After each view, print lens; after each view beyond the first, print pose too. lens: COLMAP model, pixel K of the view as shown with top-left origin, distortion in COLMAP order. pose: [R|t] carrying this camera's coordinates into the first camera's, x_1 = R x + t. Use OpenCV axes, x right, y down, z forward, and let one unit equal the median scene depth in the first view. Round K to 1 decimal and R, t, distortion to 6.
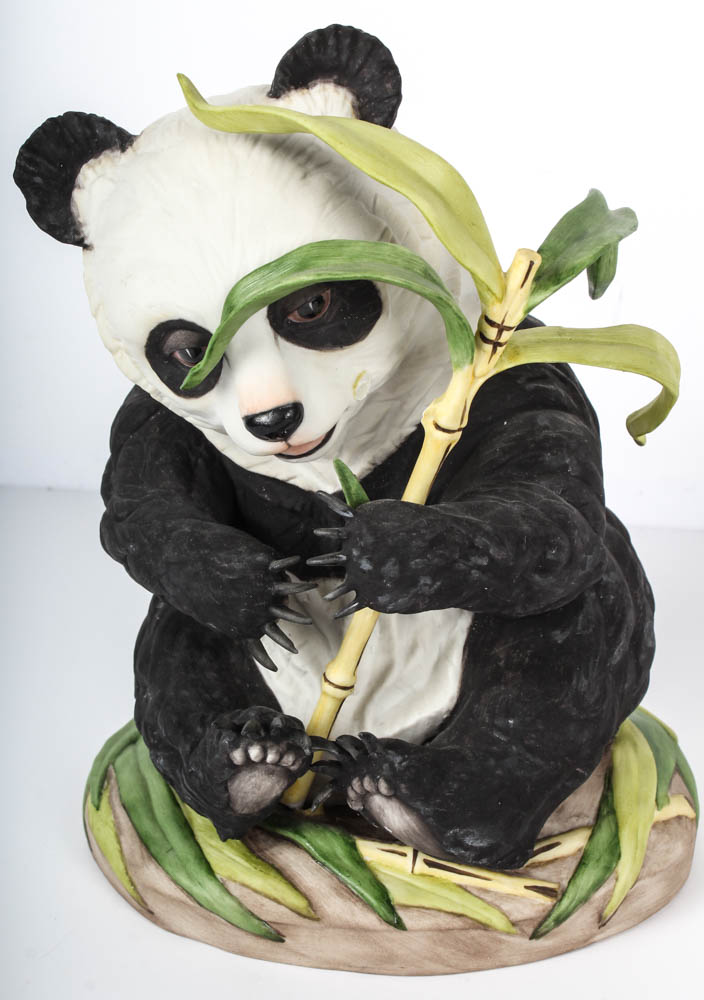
lens RADIAL K [[2029.7, 0, 352.0], [0, 2029.7, 500.0], [0, 0, 1]] dist [-0.002012, -0.010564]
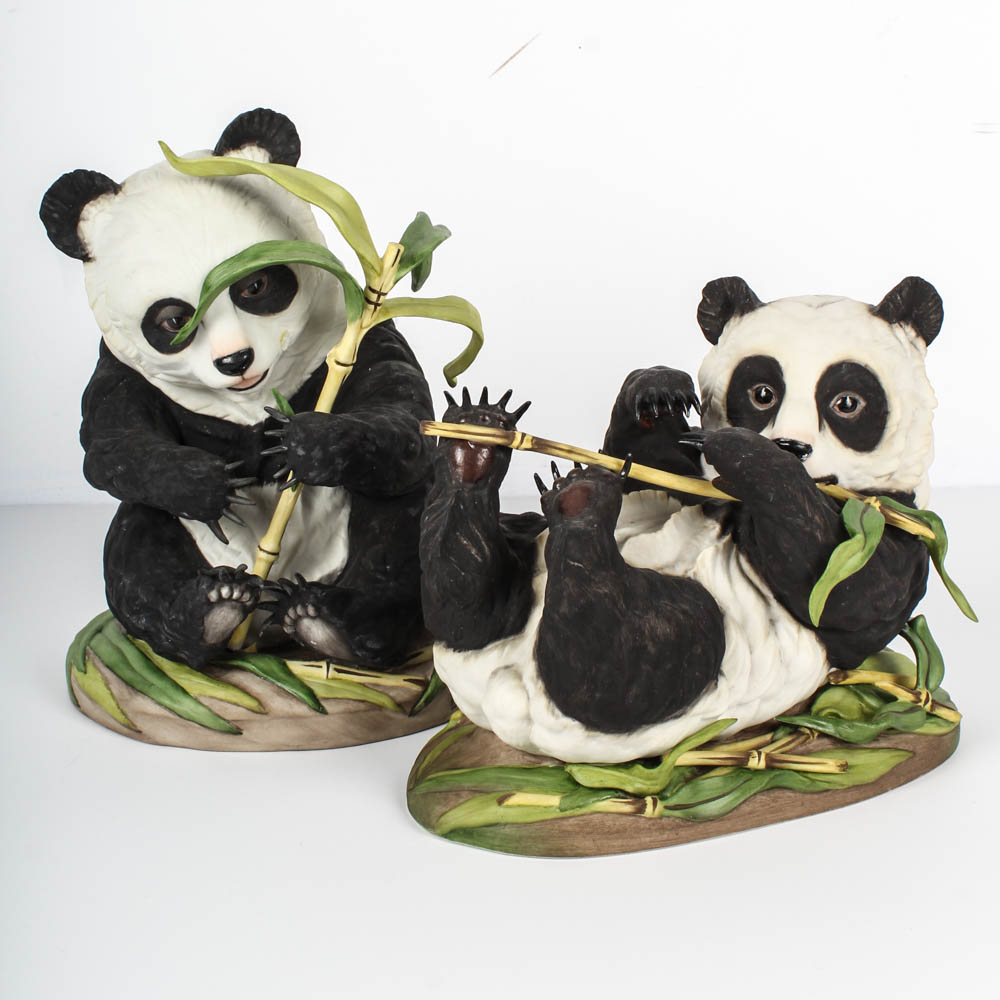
lens RADIAL K [[2299.8, 0, 500.0], [0, 2299.8, 500.0], [0, 0, 1]] dist [-0.036206, 0.064162]
pose [[0.966119, -0.055775, 0.251998, -0.272215], [0.078986, 0.993419, -0.082948, 0.212146], [-0.245713, 0.100042, 0.964166, -0.674020]]
